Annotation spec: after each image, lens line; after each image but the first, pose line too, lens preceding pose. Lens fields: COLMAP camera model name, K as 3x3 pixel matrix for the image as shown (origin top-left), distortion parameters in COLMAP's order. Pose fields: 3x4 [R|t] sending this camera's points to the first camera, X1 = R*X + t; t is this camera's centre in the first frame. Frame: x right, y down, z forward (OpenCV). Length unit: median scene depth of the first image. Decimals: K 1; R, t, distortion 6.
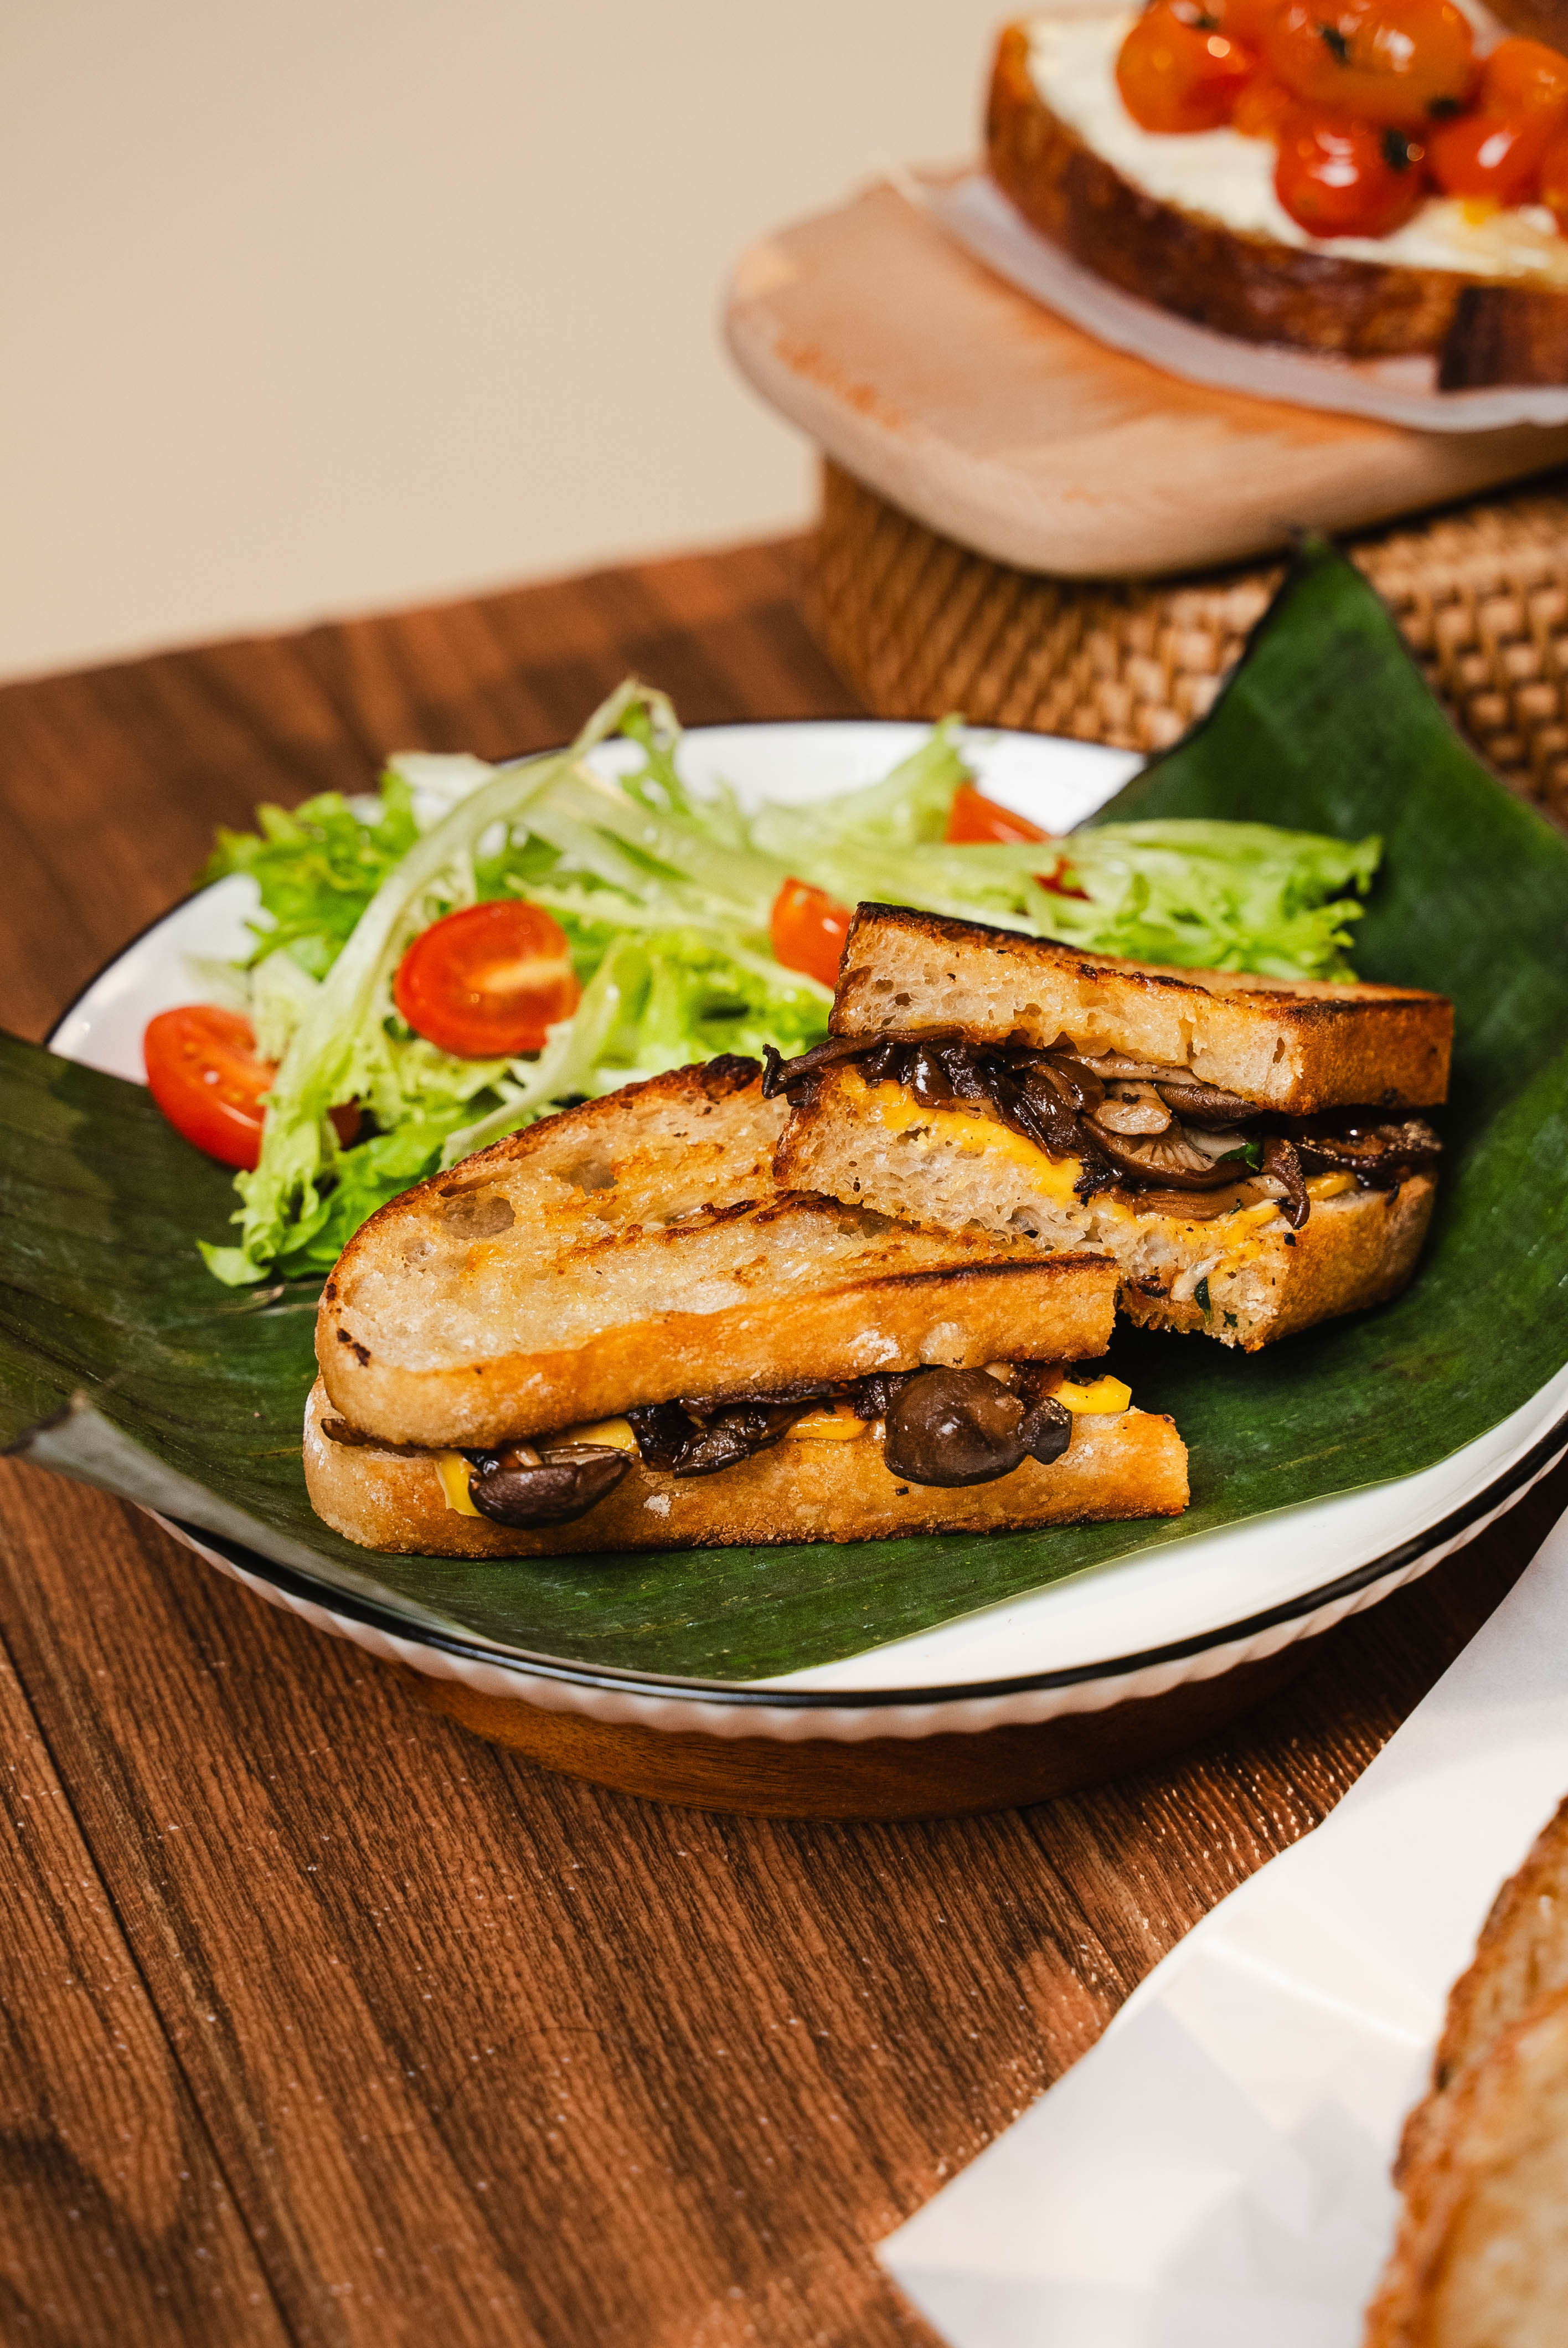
lens RADIAL K [[5016.0, 0, 779.9], [0, 5016.0, 1173.0], [0, 0, 1]] dist [0.024807, 0.000000]
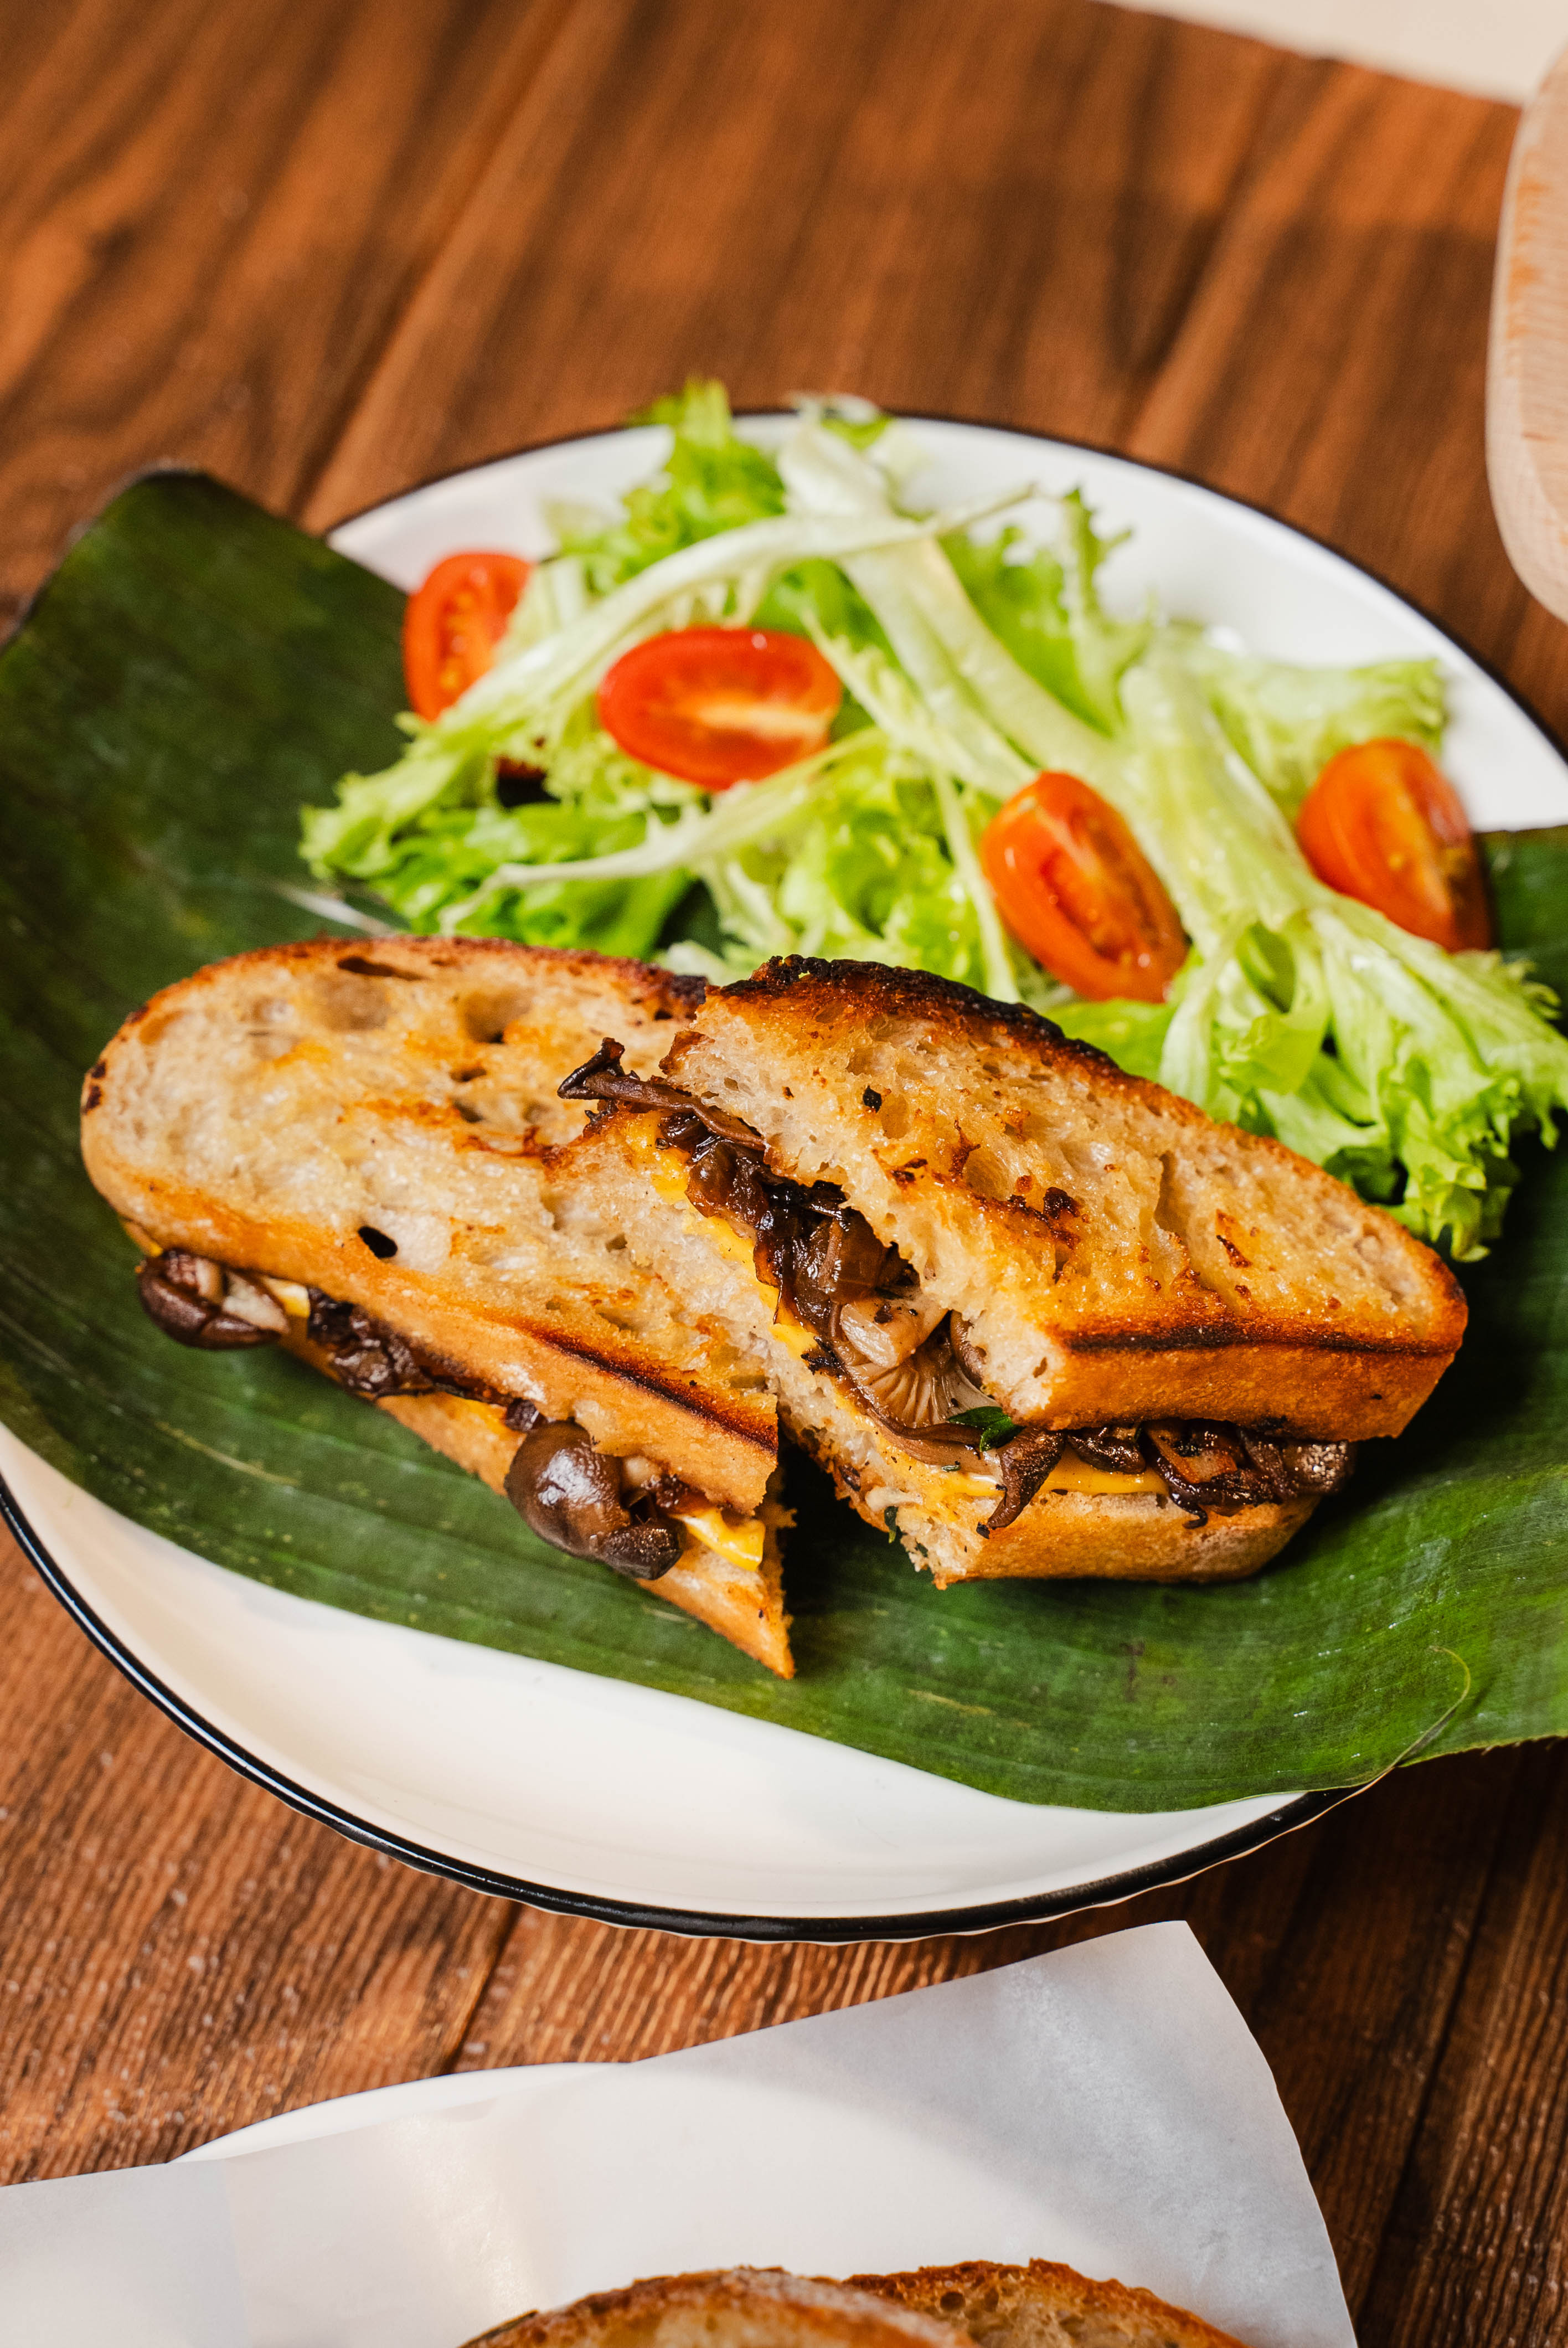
lens RADIAL K [[4145.5, 0, 790.6], [0, 4145.5, 1174.2], [0, 0, 1]] dist [0.064444, 0.000000]
pose [[0.751446, 0.565953, -0.339155, 0.292599], [-0.389691, 0.795494, 0.464037, -0.369562], [0.532419, -0.216533, 0.818317, 0.392890]]
